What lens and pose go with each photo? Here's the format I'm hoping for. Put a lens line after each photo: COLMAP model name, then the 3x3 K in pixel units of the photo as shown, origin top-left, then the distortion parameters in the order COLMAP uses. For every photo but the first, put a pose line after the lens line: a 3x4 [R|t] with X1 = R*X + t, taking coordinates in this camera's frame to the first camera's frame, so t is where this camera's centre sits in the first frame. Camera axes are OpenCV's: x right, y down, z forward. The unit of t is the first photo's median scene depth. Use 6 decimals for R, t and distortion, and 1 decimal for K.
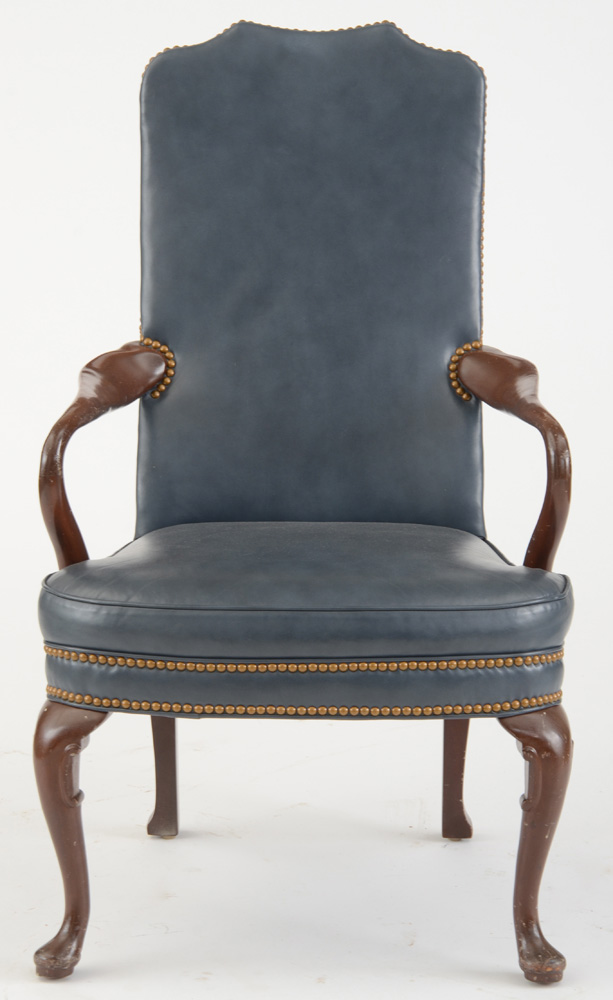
lens RADIAL K [[3372.2, 0, 321.2], [0, 3372.2, 513.7], [0, 0, 1]] dist [0.914127, 1.096281]
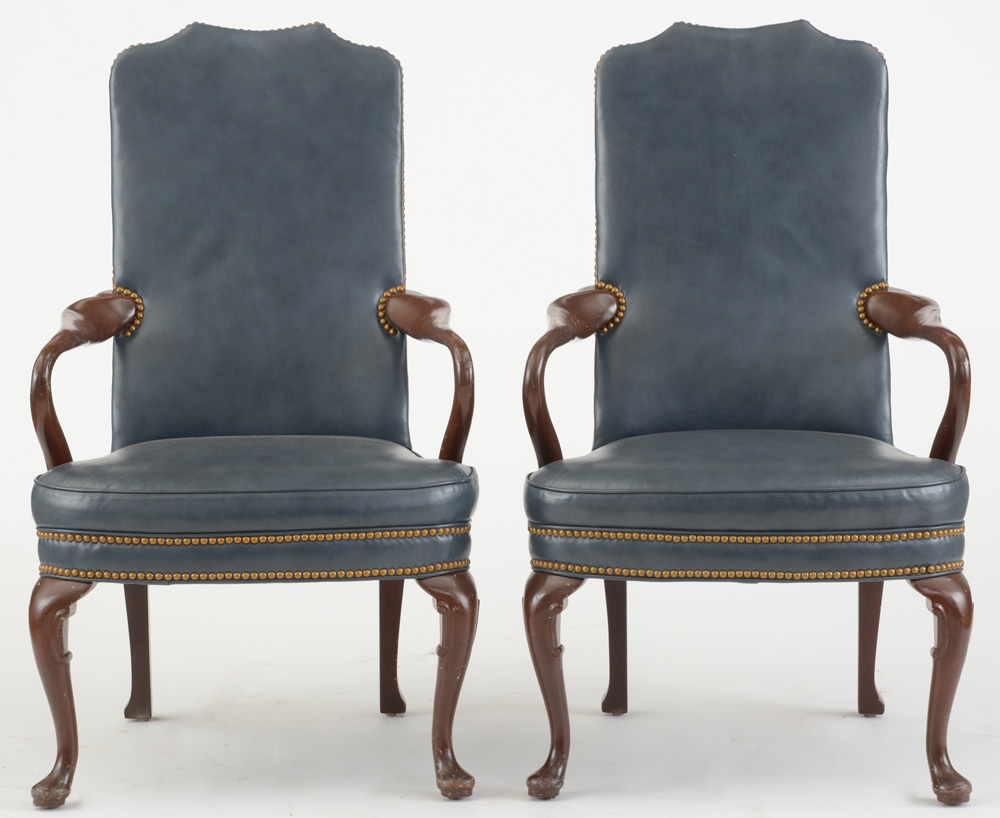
lens RADIAL K [[4017.5, 0, 500.0], [0, 4017.5, 409.0], [0, 0, 1]] dist [0.859038, 4.834426]
pose [[0.998726, -0.018155, 0.047082, 0.014767], [0.021178, 0.997691, -0.064528, 0.091357], [-0.045802, 0.065443, 0.996805, -0.439283]]
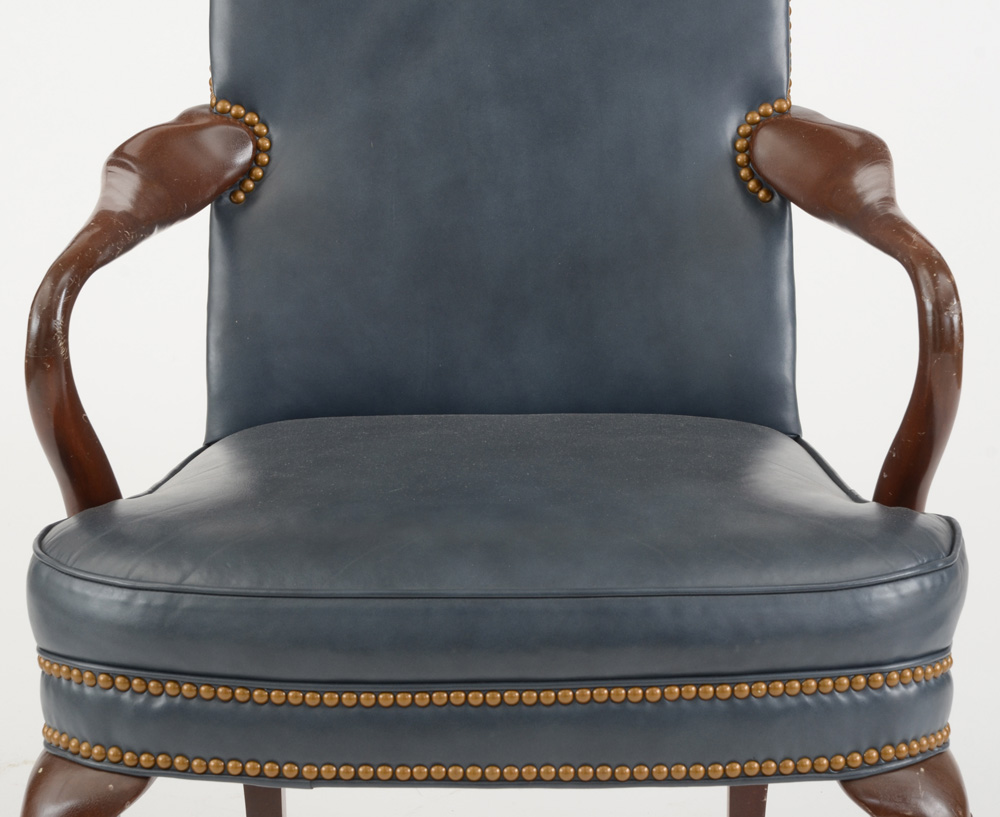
lens RADIAL K [[4046.8, 0, 500.0], [0, 4046.8, 408.5], [0, 0, 1]] dist [0.965055, -1.419969]
pose [[0.999943, -0.010539, -0.001420, -0.002832], [0.010592, 0.998950, 0.044581, -0.032117], [0.000948, -0.044594, 0.999005, 0.313588]]
